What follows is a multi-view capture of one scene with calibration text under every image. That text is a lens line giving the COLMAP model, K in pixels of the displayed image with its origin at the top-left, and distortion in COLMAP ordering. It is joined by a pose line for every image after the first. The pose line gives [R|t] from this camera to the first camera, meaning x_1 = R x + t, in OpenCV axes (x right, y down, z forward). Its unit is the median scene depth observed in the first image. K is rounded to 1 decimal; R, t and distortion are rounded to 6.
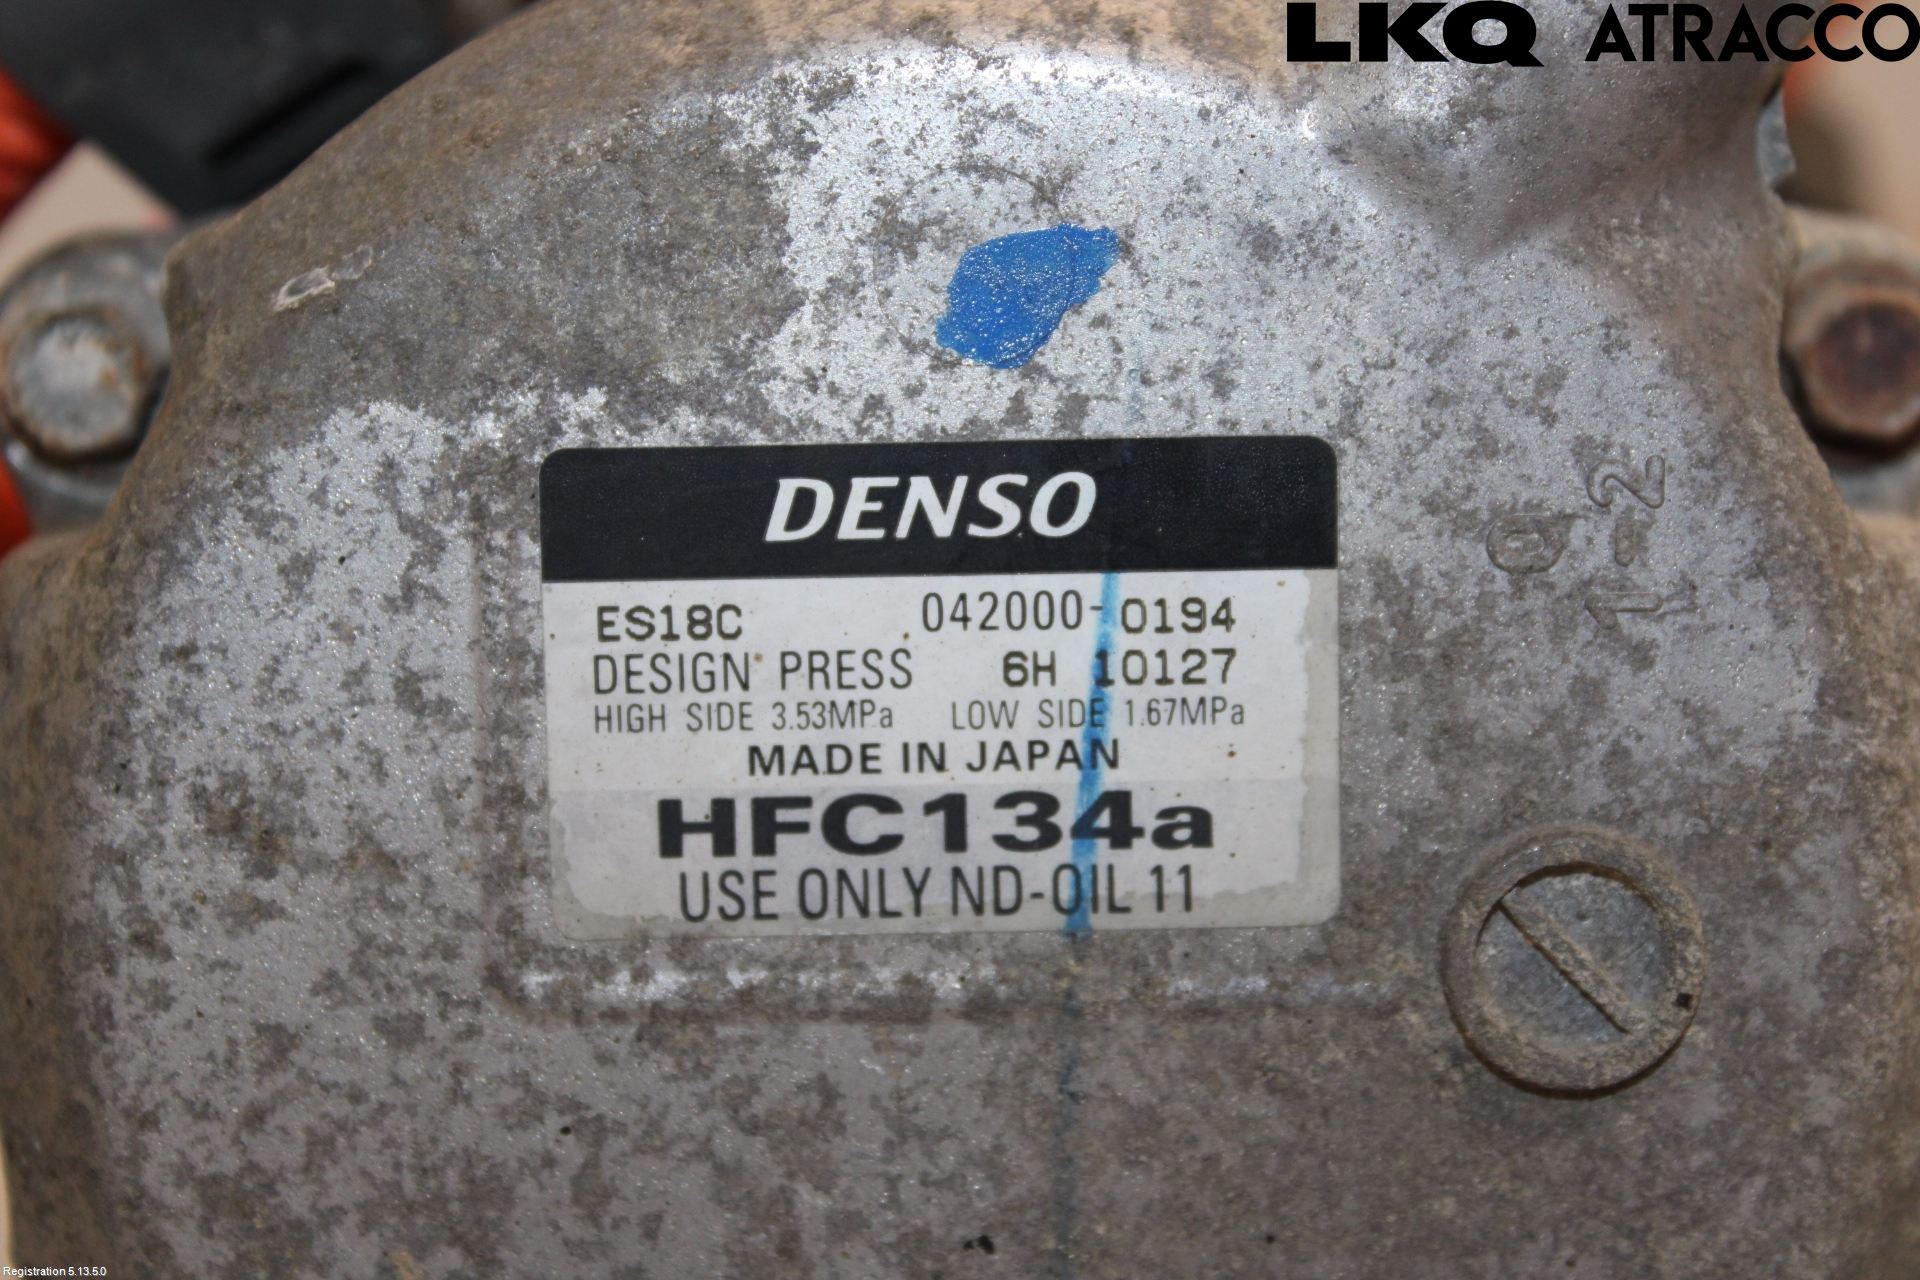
lens RADIAL K [[3866.8, 0, 968.2], [0, 3866.8, 641.8], [0, 0, 1]] dist [0.054330, 0.000000]
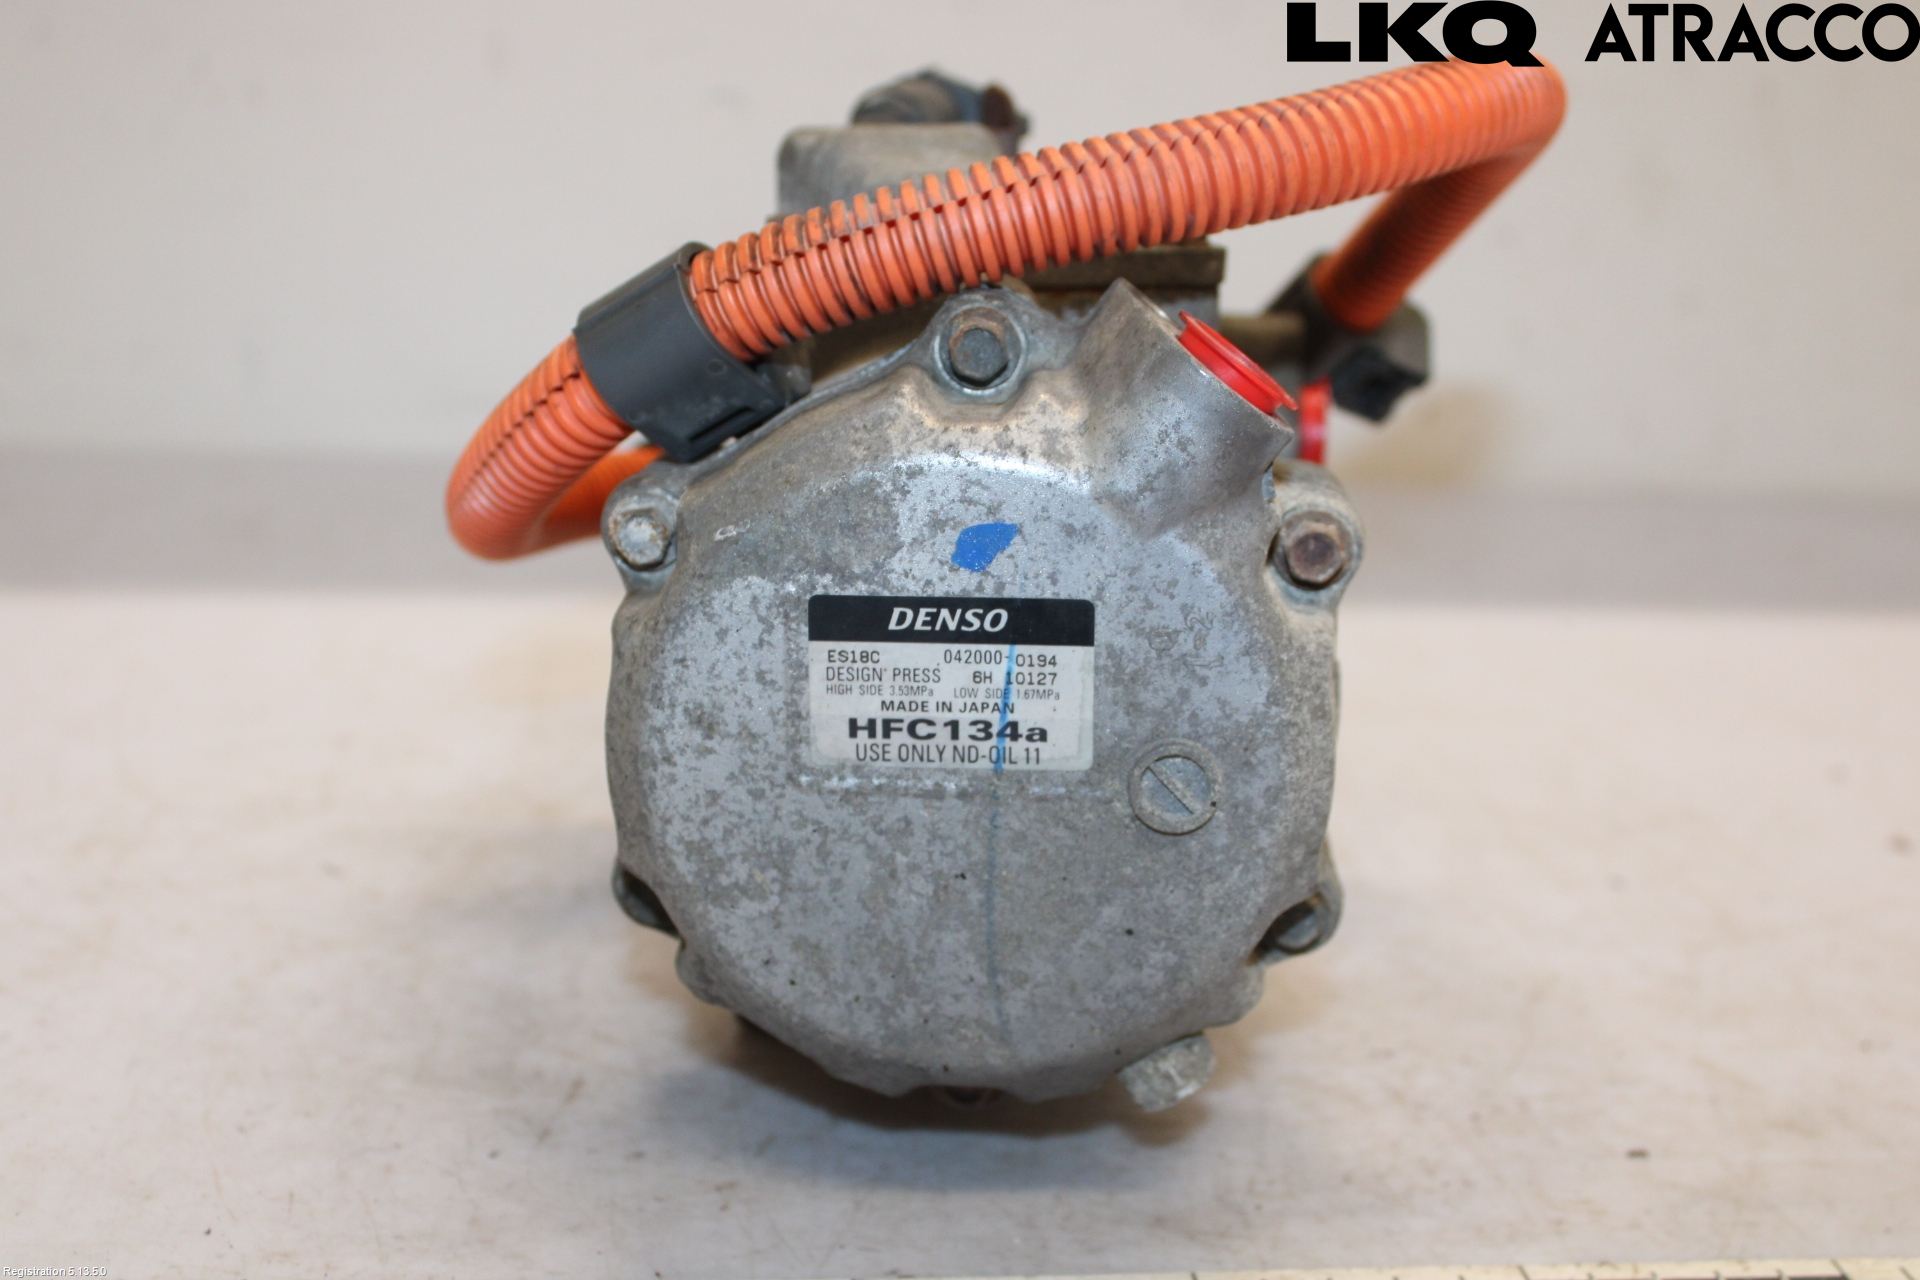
lens RADIAL K [[2377.5, 0, 967.8], [0, 2377.5, 643.1], [0, 0, 1]] dist [-0.018846, 0.000000]
pose [[0.997259, 0.036093, -0.064596, 0.114249], [-0.025919, 0.988051, 0.151930, -0.275333], [0.069308, -0.149840, 0.986278, -0.676871]]
